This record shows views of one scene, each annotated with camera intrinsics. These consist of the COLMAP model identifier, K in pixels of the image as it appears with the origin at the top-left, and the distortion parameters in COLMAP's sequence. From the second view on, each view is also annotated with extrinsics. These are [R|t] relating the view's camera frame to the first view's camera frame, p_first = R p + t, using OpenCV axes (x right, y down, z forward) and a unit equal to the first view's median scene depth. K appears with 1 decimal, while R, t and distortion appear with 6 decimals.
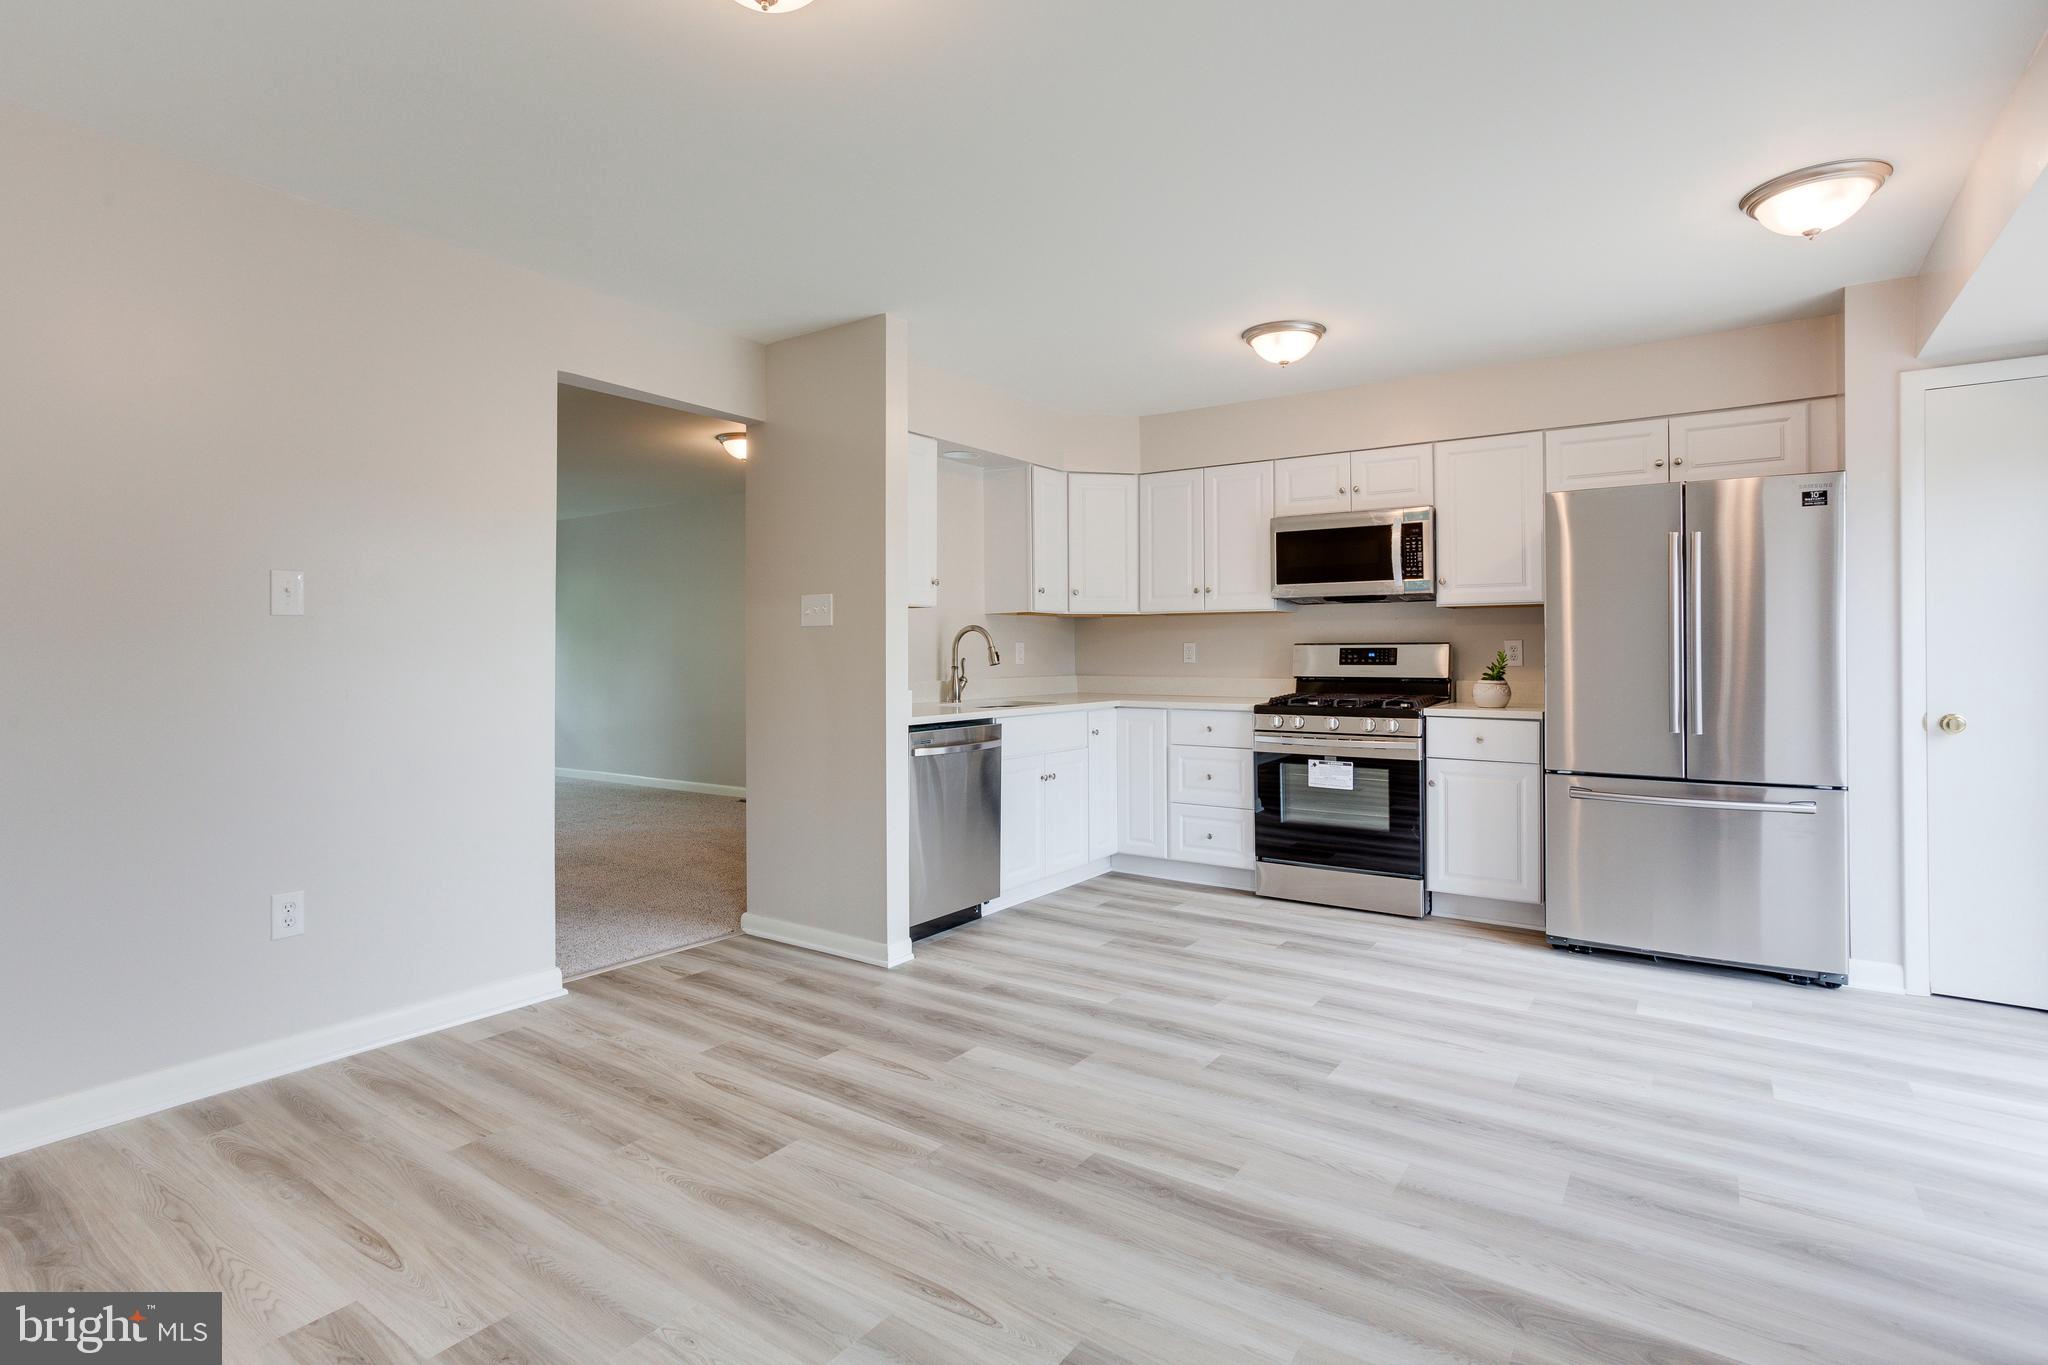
lens RADIAL K [[1031.3, 0, 1019.1], [0, 1031.3, 640.4], [0, 0, 1]] dist [-0.048687, 0.031992]
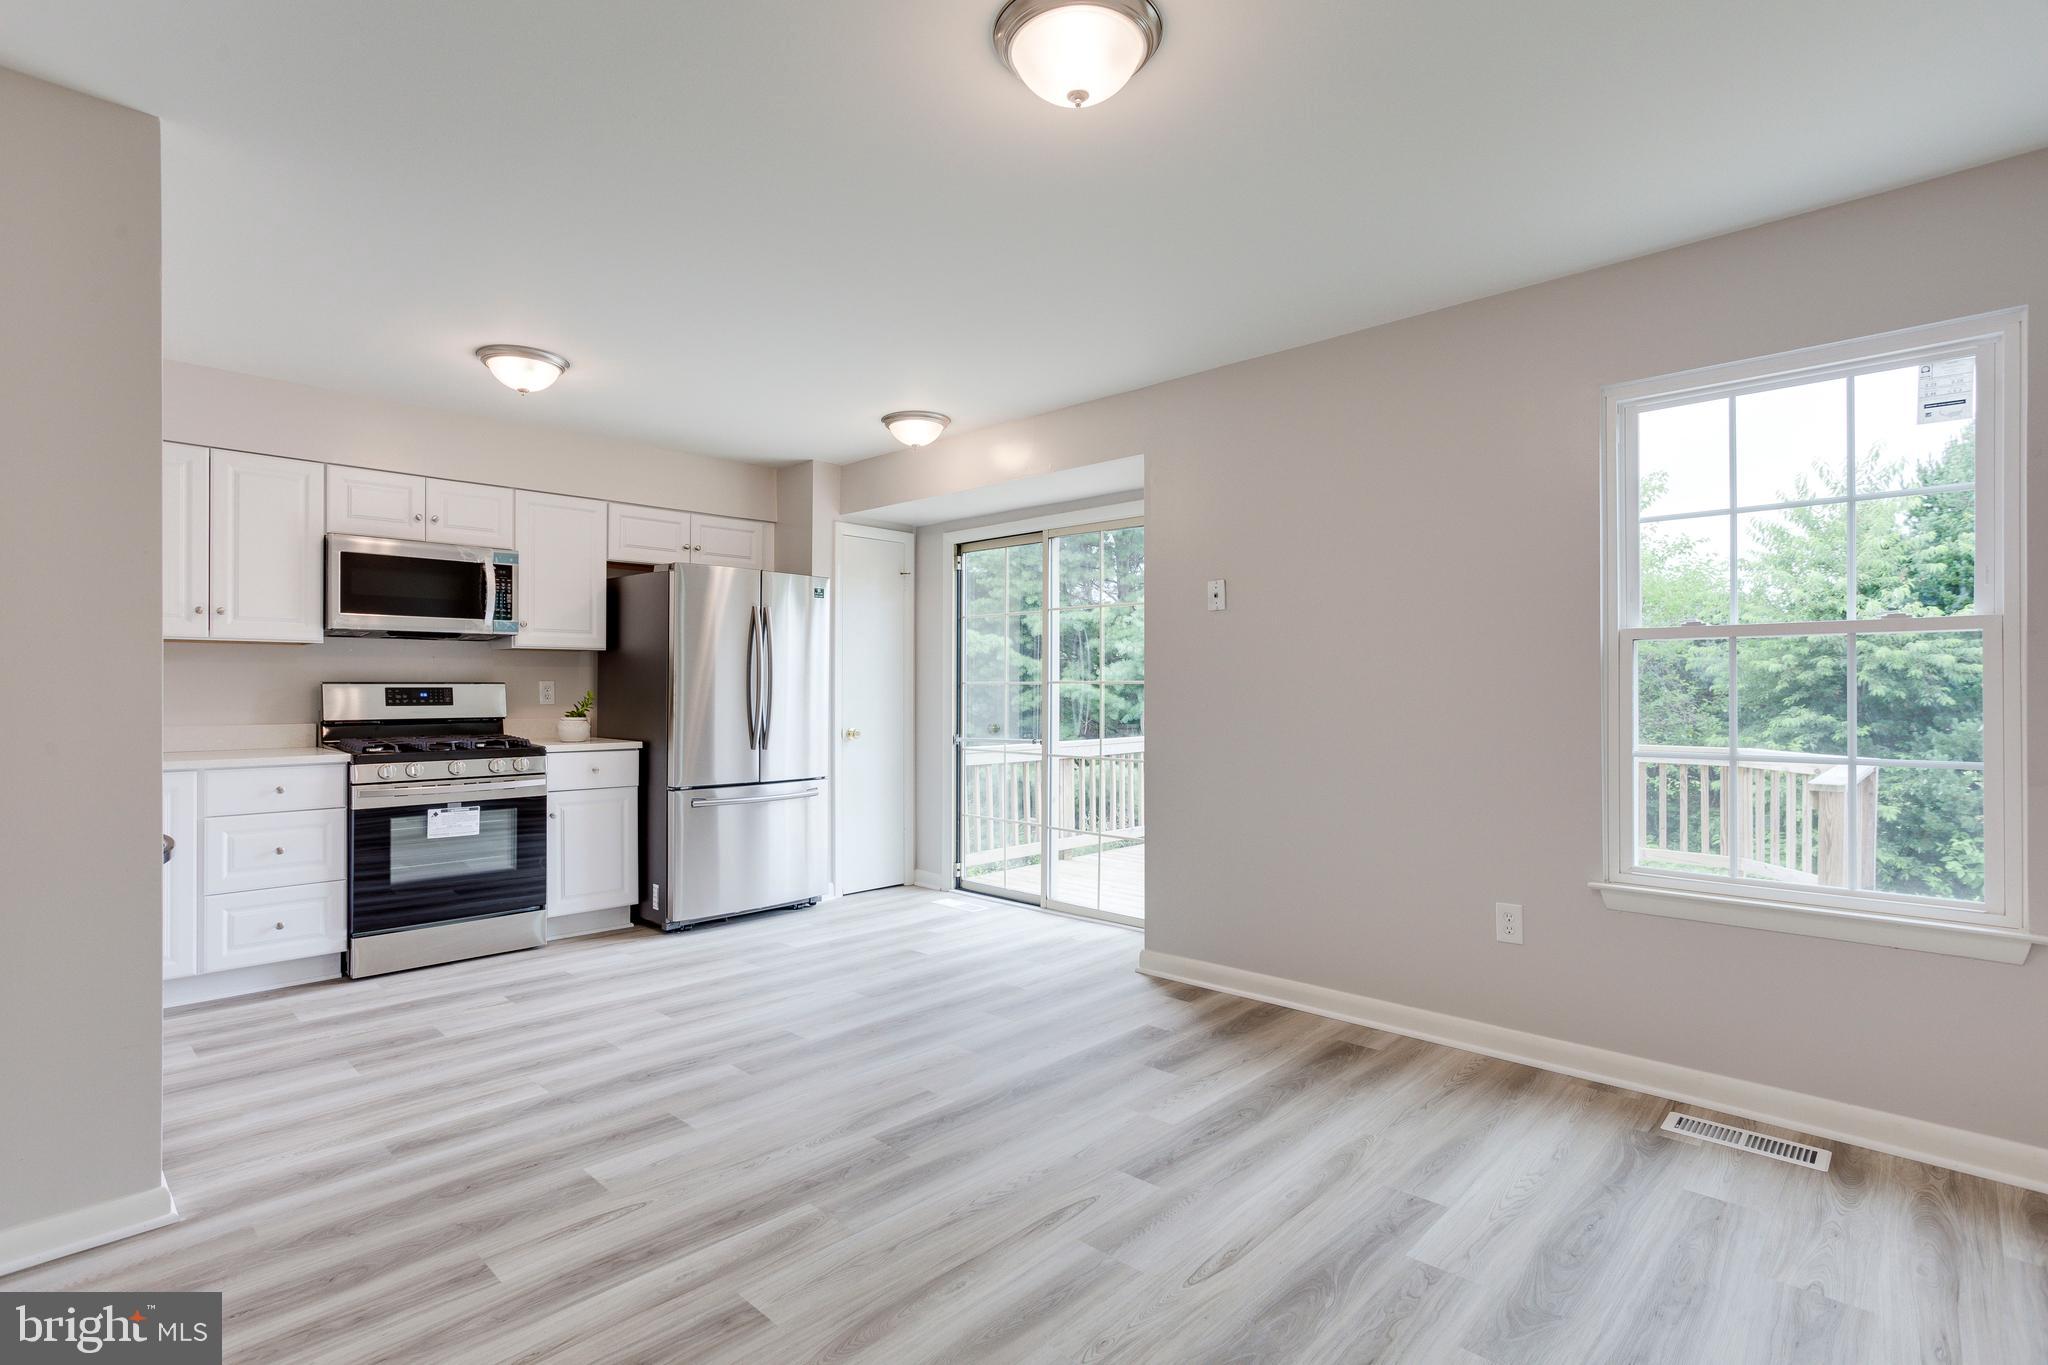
lens RADIAL K [[995.1, 0, 1017.8], [0, 995.1, 685.7], [0, 0, 1]] dist [-0.040110, 0.028332]
pose [[0.144501, 0.004627, 0.989494, -0.619294], [-0.011803, 0.999926, -0.002952, 0.002365], [-0.989434, -0.011253, 0.144545, 0.430513]]
